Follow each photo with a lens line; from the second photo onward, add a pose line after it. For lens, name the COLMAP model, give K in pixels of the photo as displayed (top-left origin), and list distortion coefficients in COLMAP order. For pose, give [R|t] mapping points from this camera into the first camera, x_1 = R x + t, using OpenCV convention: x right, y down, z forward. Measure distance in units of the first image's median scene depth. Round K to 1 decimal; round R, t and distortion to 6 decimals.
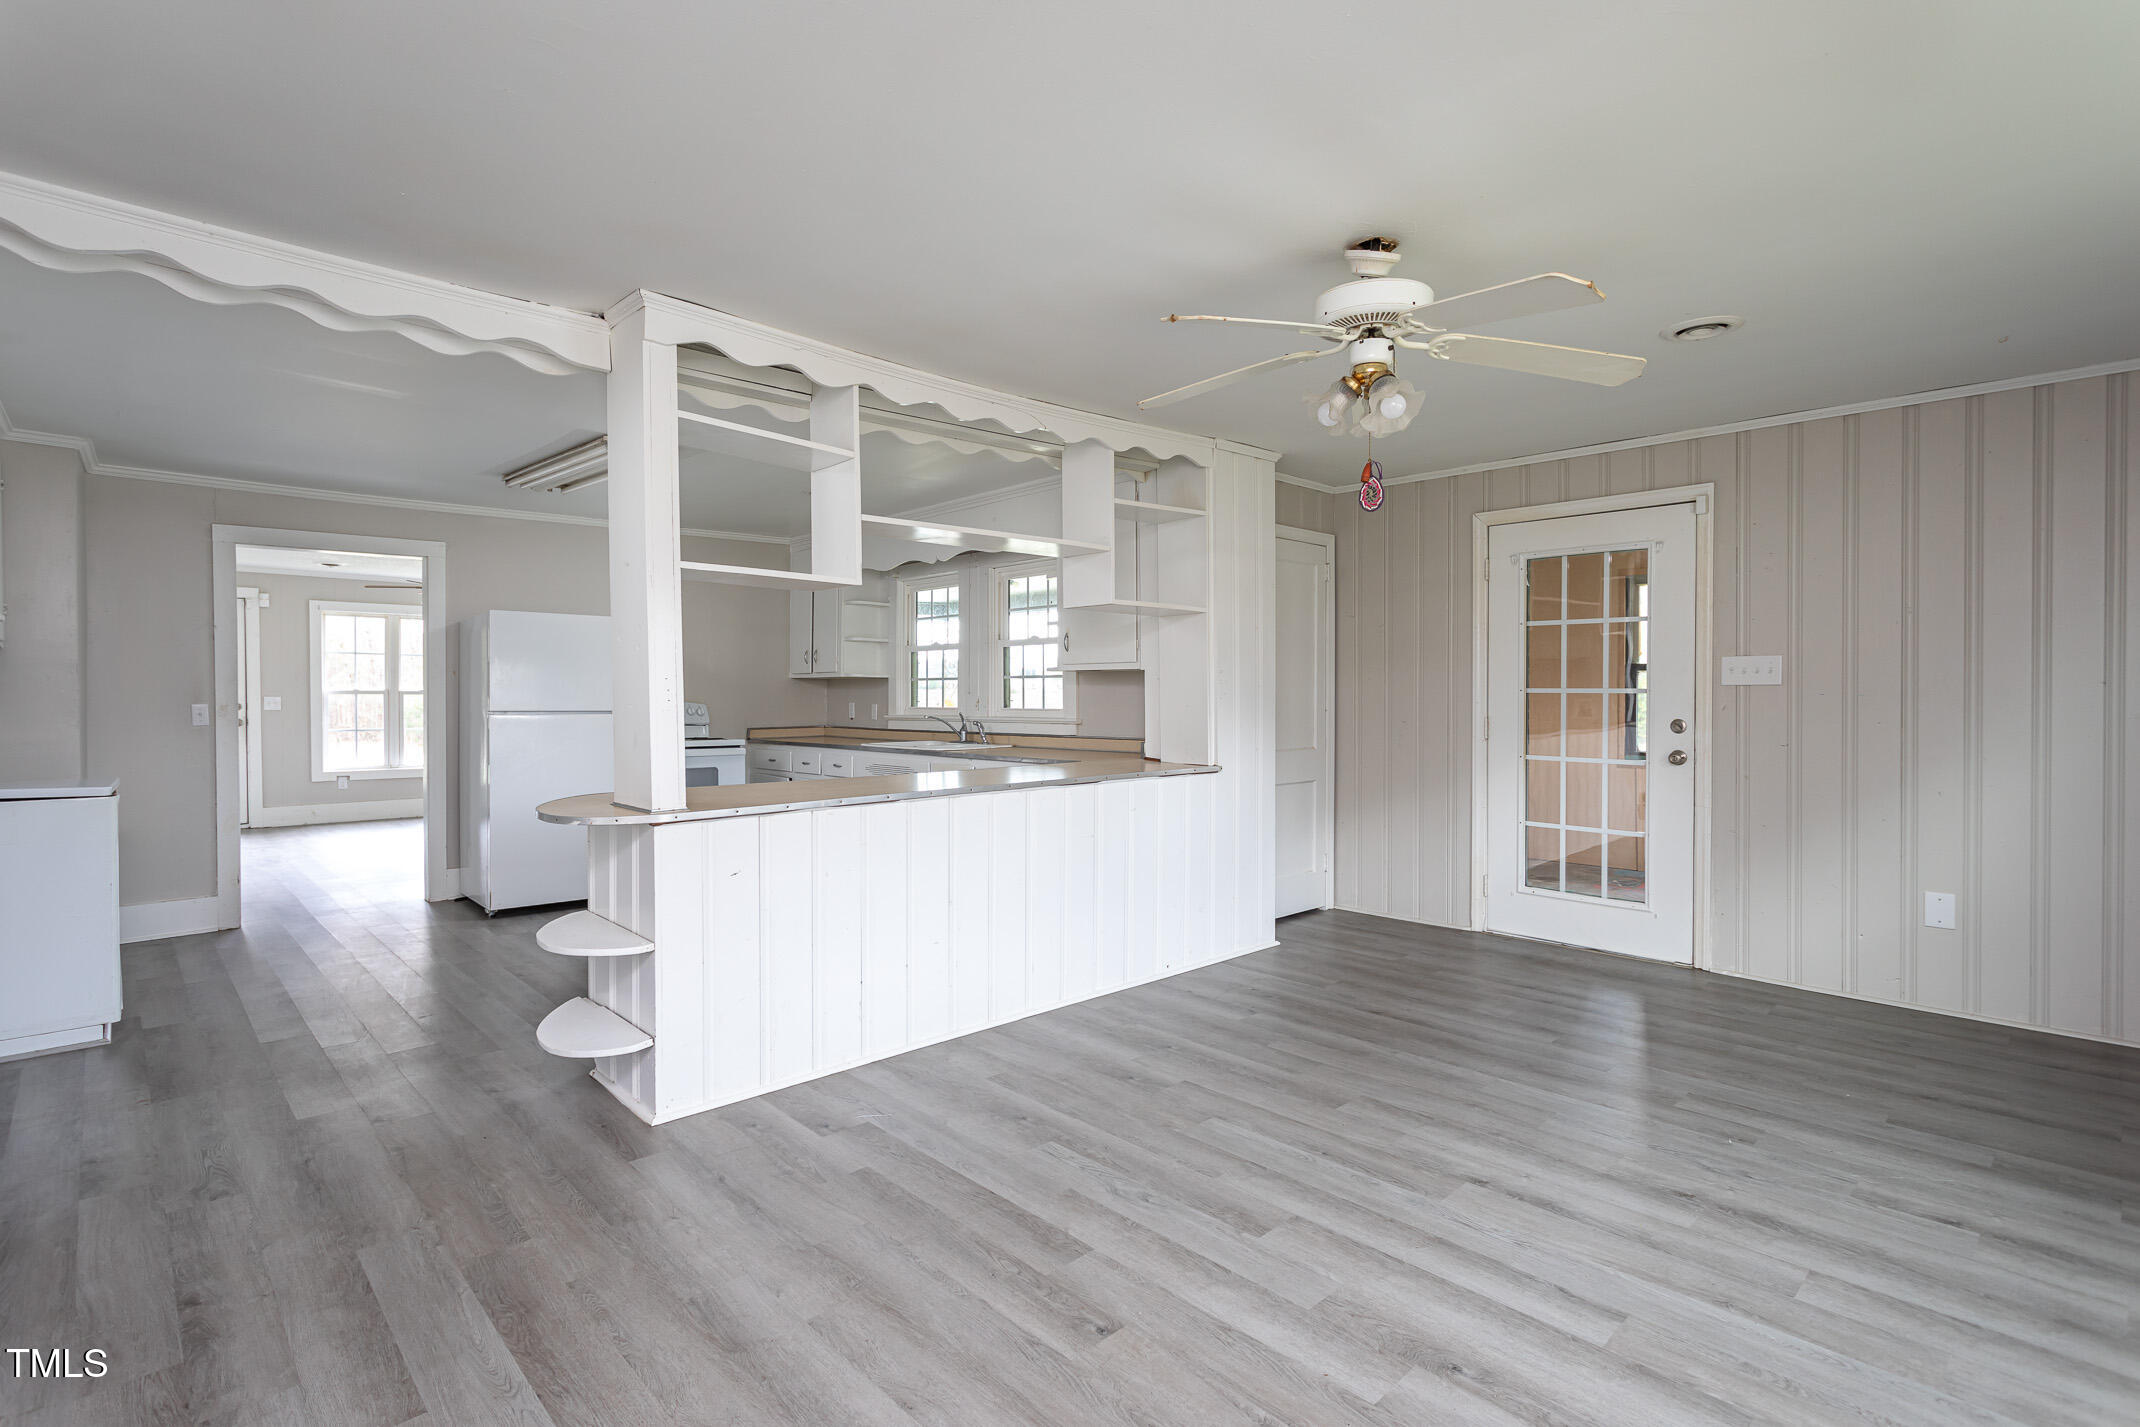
lens RADIAL K [[1015.7, 0, 1076.3], [0, 1015.7, 702.2], [0, 0, 1]] dist [0.009792, 0.000617]
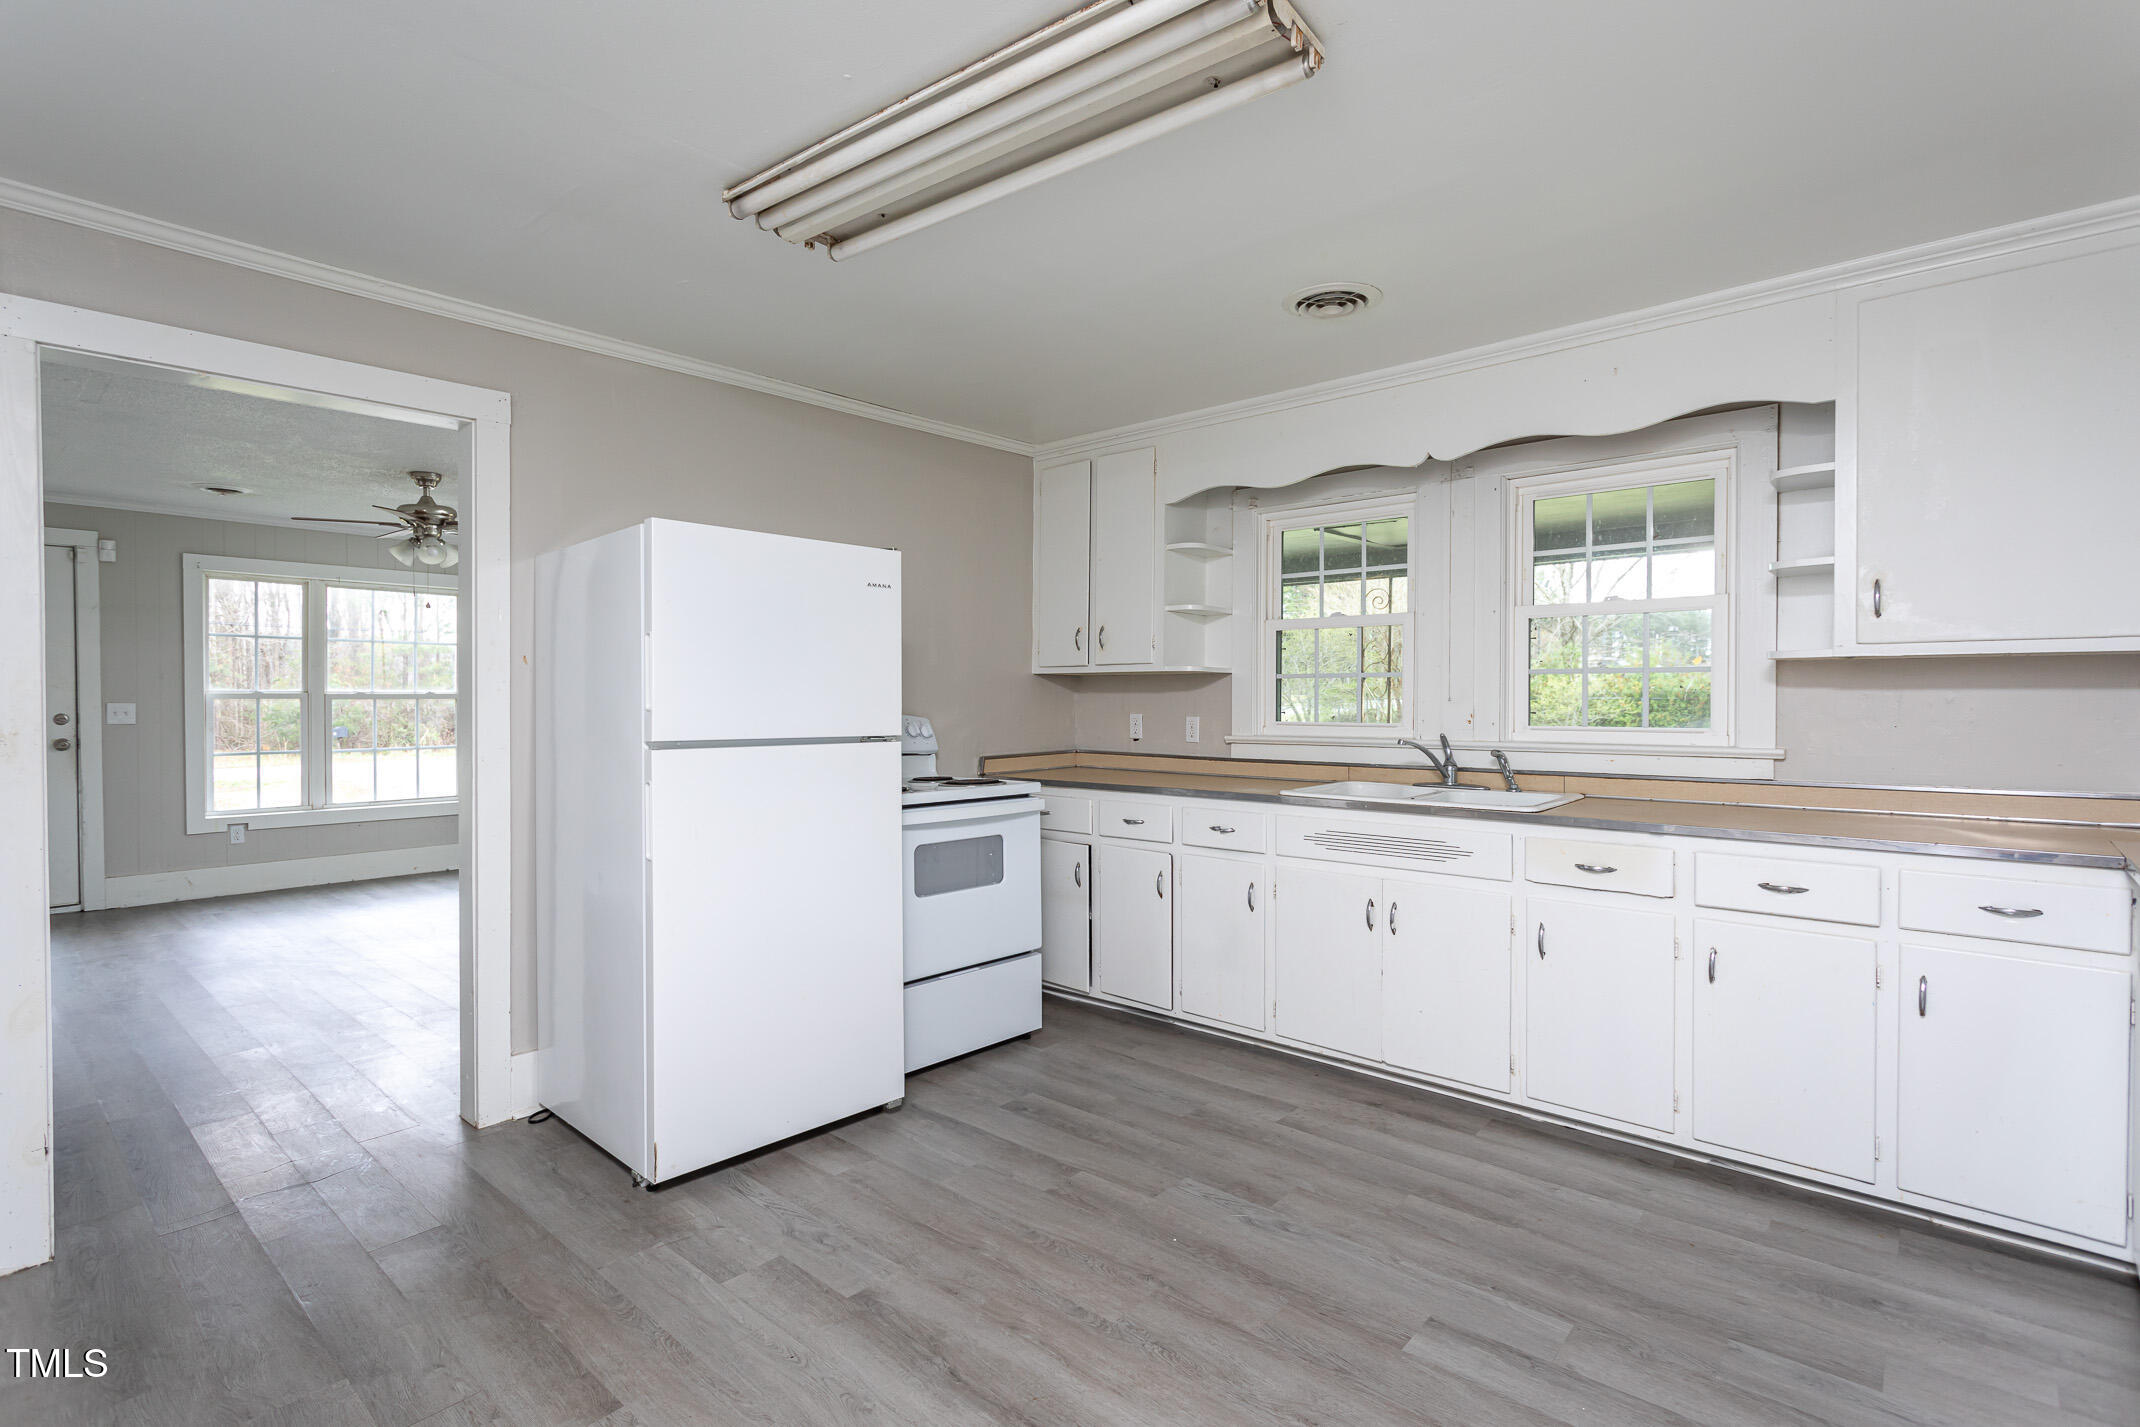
lens RADIAL K [[1015.7, 0, 1067.8], [0, 1015.7, 704.7], [0, 0, 1]] dist [0.009792, 0.000617]
pose [[0.996449, -0.002041, 0.084176, -0.330372], [0.001806, 0.999994, 0.002859, -0.006995], [-0.084181, -0.002697, 0.996447, 0.410113]]
